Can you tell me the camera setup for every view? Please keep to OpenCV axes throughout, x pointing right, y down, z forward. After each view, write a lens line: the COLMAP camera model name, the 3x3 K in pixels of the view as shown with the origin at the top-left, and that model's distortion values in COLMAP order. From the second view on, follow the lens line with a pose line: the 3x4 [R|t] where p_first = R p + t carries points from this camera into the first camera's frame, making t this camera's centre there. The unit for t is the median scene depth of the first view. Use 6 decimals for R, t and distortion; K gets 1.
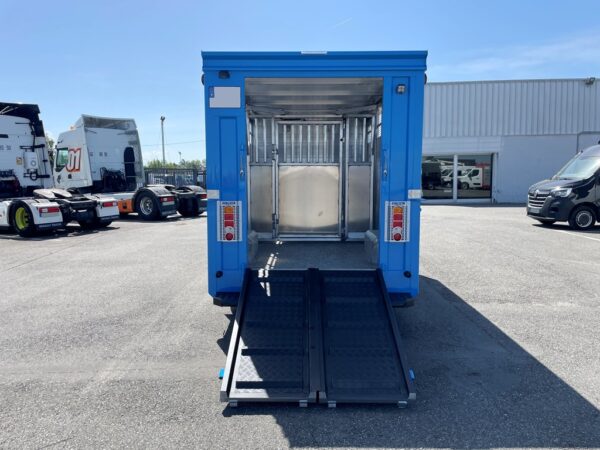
lens RADIAL K [[466.6, 0, 299.3], [0, 466.6, 212.8], [0, 0, 1]] dist [0.001527, -0.002669]
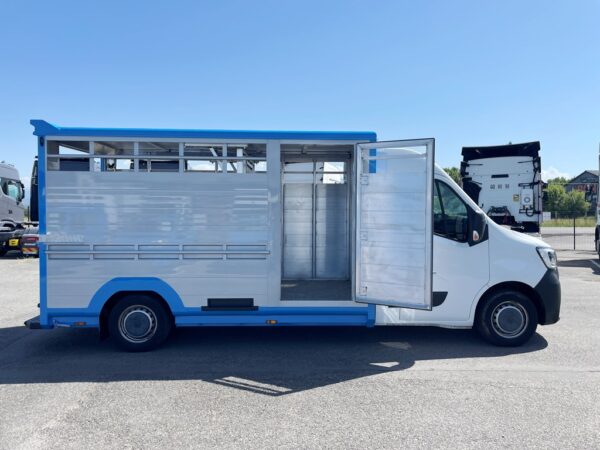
lens RADIAL K [[454.6, 0, 300.0], [0, 454.6, 225.0], [0, 0, 1]] dist [0.001366, -0.002386]
pose [[0.055708, 0.034471, -0.997852, 0.515814], [-0.071364, 0.996985, 0.030457, -0.057848], [0.995893, 0.069514, 0.058000, 0.572345]]
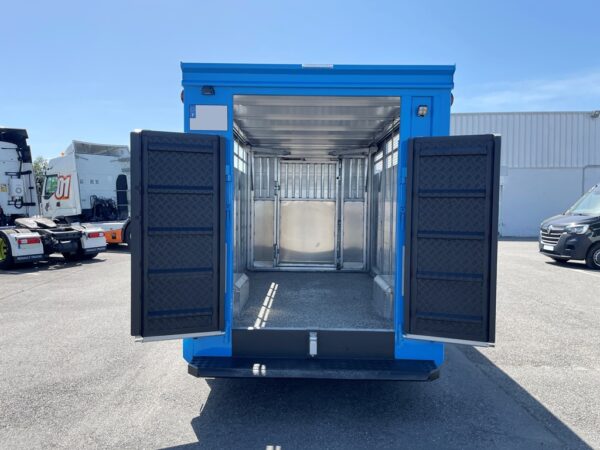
lens RADIAL K [[466.6, 0, 299.3], [0, 466.6, 212.8], [0, 0, 1]] dist [0.001527, -0.002669]
pose [[0.999915, 0.012562, 0.003555, -0.000119], [-0.012316, 0.997989, -0.062176, -0.010817], [-0.004329, 0.062127, 0.998059, 0.064884]]
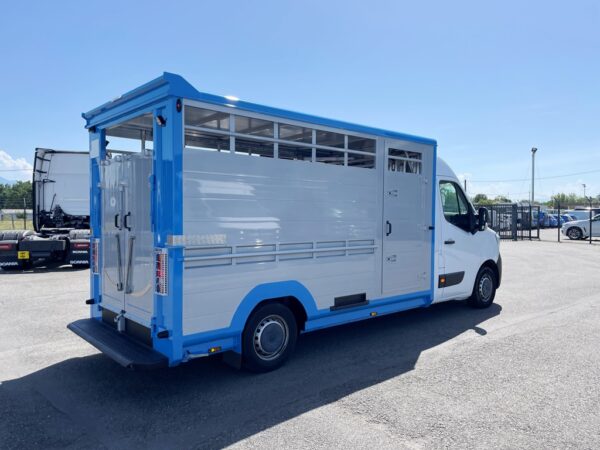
lens RADIAL K [[454.6, 0, 300.0], [0, 454.6, 225.0], [0, 0, 1]] dist [0.001366, -0.002386]
pose [[0.679129, 0.030172, -0.733399, 0.364469], [-0.063277, 0.997842, -0.017543, -0.026081], [0.731287, 0.058321, 0.679572, 0.217059]]
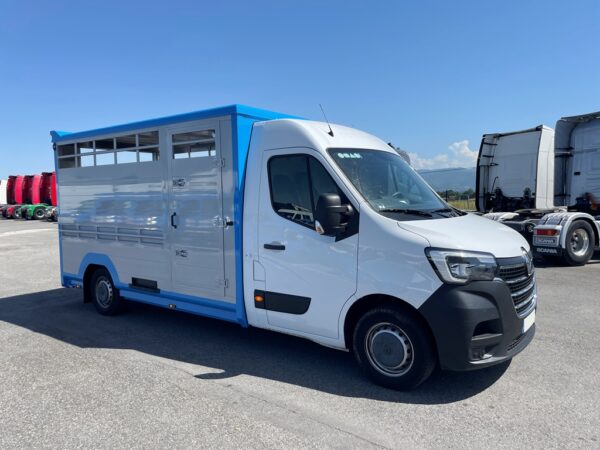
lens RADIAL K [[454.6, 0, 300.0], [0, 454.6, 225.0], [0, 0, 1]] dist [0.001366, -0.002386]
pose [[-0.585271, 0.071018, -0.807722, 0.368843], [-0.031945, 0.993364, 0.110487, -0.082867], [0.810208, 0.090468, -0.579118, 0.927024]]
